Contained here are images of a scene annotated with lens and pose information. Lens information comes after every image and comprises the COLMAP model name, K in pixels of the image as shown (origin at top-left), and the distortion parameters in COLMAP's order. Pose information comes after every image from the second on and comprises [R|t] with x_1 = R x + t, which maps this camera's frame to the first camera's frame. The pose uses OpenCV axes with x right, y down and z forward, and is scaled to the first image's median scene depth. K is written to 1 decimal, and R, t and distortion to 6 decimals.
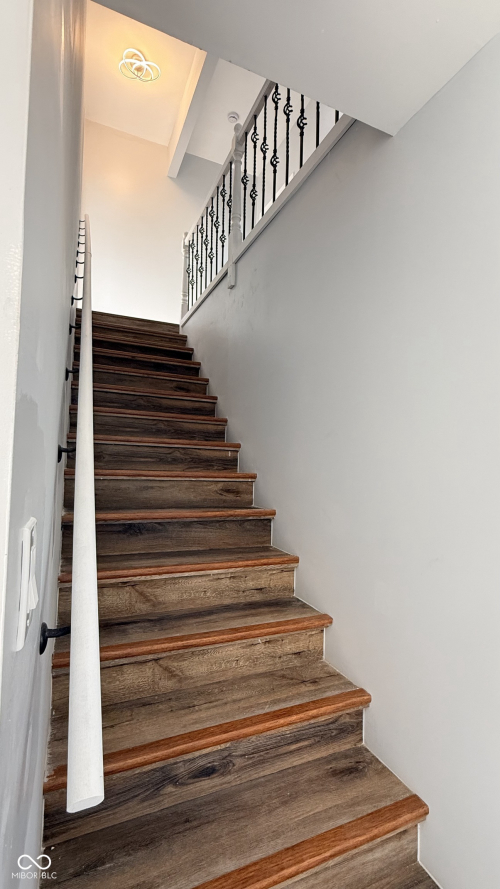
lens RADIAL K [[395.3, 0, 247.5], [0, 395.3, 446.2], [0, 0, 1]] dist [-0.001136, -0.000028]
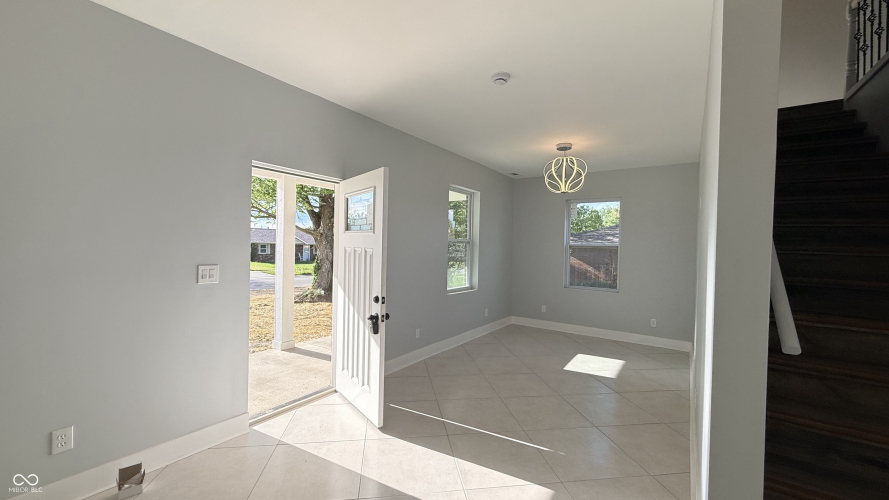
lens RADIAL K [[354.3, 0, 445.3], [0, 354.3, 250.1], [0, 0, 1]] dist [-0.001389, 0.000800]
pose [[0.517445, -0.006061, -0.855695, 0.057343], [0.044314, 0.998823, 0.019722, -0.008053], [0.854568, -0.048124, 0.517104, -0.272896]]
